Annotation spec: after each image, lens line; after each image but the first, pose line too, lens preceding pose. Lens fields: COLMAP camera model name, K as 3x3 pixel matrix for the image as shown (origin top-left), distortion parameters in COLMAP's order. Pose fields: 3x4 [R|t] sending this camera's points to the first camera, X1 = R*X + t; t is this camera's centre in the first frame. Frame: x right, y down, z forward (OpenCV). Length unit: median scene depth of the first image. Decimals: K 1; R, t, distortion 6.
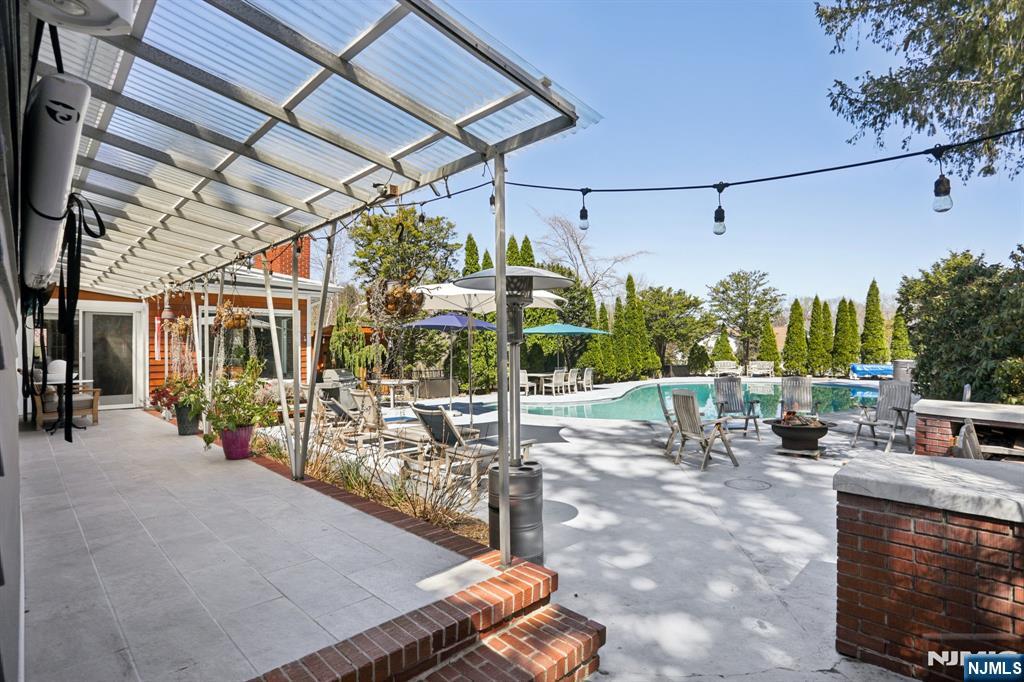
lens RADIAL K [[509.4, 0, 511.0], [0, 509.4, 352.6], [0, 0, 1]] dist [-0.065930, 0.037413]
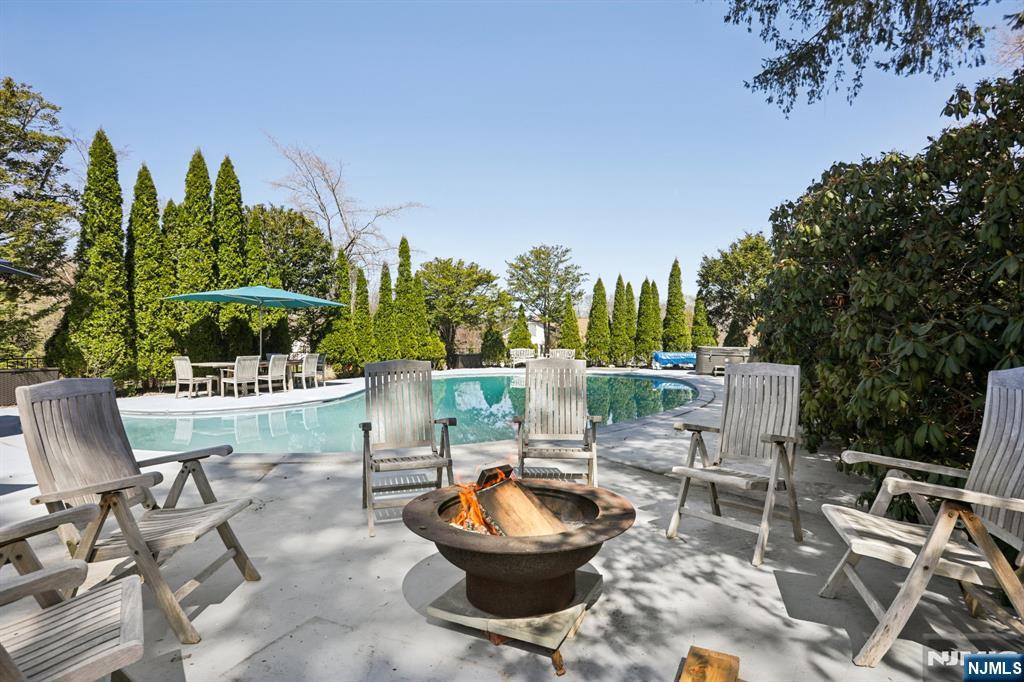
lens RADIAL K [[509.4, 0, 511.0], [0, 509.4, 352.6], [0, 0, 1]] dist [-0.065930, 0.037413]
pose [[0.945877, 0.001041, 0.324525, 0.144821], [-0.004873, 0.999928, 0.010995, 0.015164], [-0.324490, -0.011982, 0.945813, 0.221182]]
